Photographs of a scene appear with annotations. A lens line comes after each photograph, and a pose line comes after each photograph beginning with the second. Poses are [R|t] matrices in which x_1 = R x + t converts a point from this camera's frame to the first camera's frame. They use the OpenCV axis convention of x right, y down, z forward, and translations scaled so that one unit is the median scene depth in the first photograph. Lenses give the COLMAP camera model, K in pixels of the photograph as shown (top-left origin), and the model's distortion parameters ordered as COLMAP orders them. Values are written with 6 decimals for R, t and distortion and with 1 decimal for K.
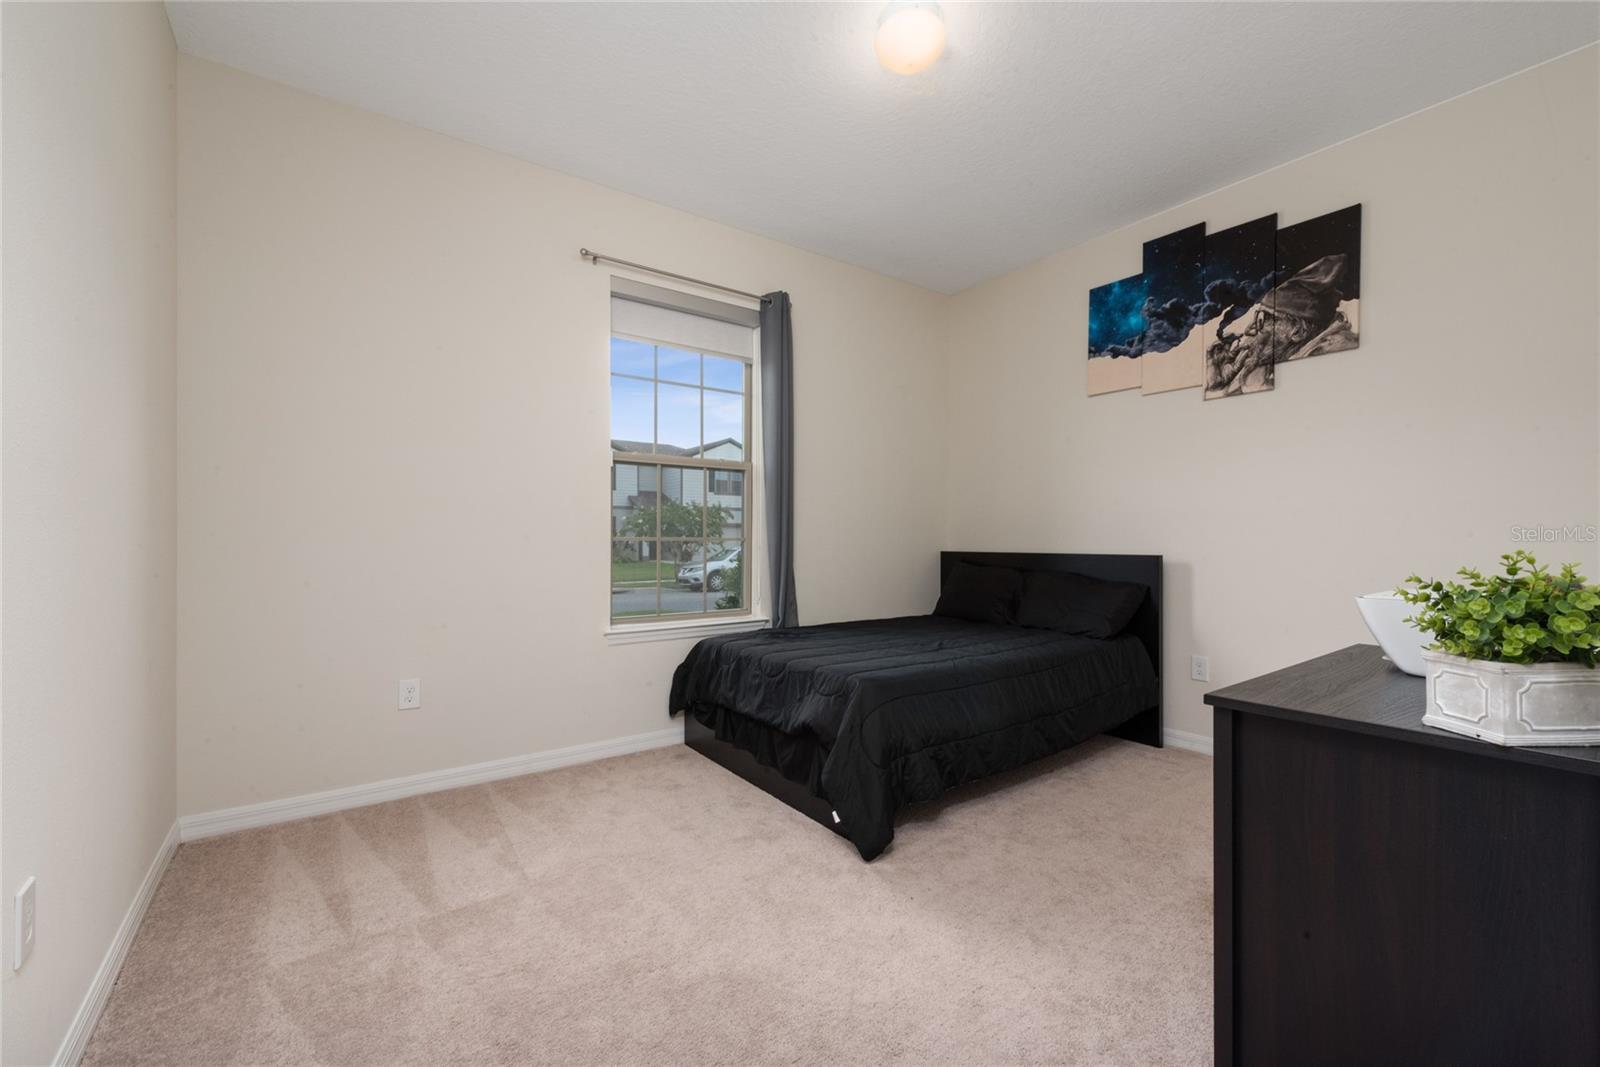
lens RADIAL K [[659.9, 0, 801.0], [0, 659.9, 535.4], [0, 0, 1]] dist [0.002082, -0.000092]
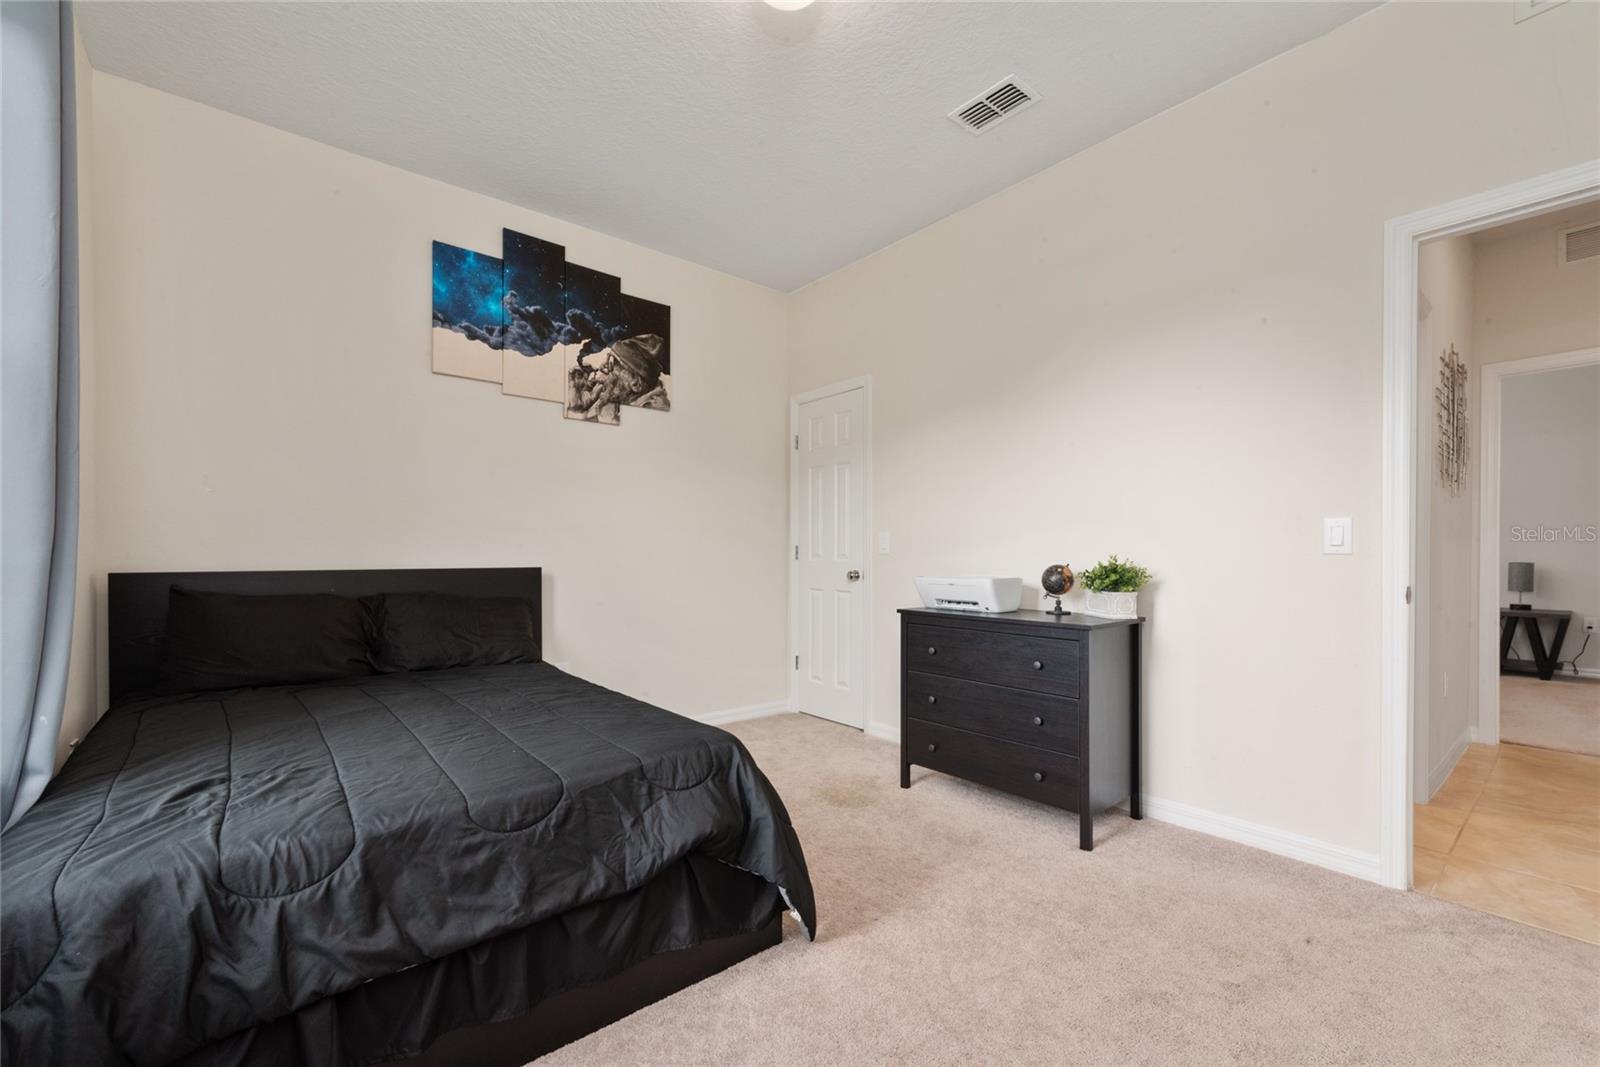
lens RADIAL K [[659.9, 0, 814.3], [0, 659.9, 556.5], [0, 0, 1]] dist [0.002082, -0.000092]
pose [[-0.080429, -0.006195, 0.996741, -0.480632], [-0.009373, 0.999941, 0.005458, 0.005565], [-0.996716, -0.008903, -0.080483, 0.712058]]
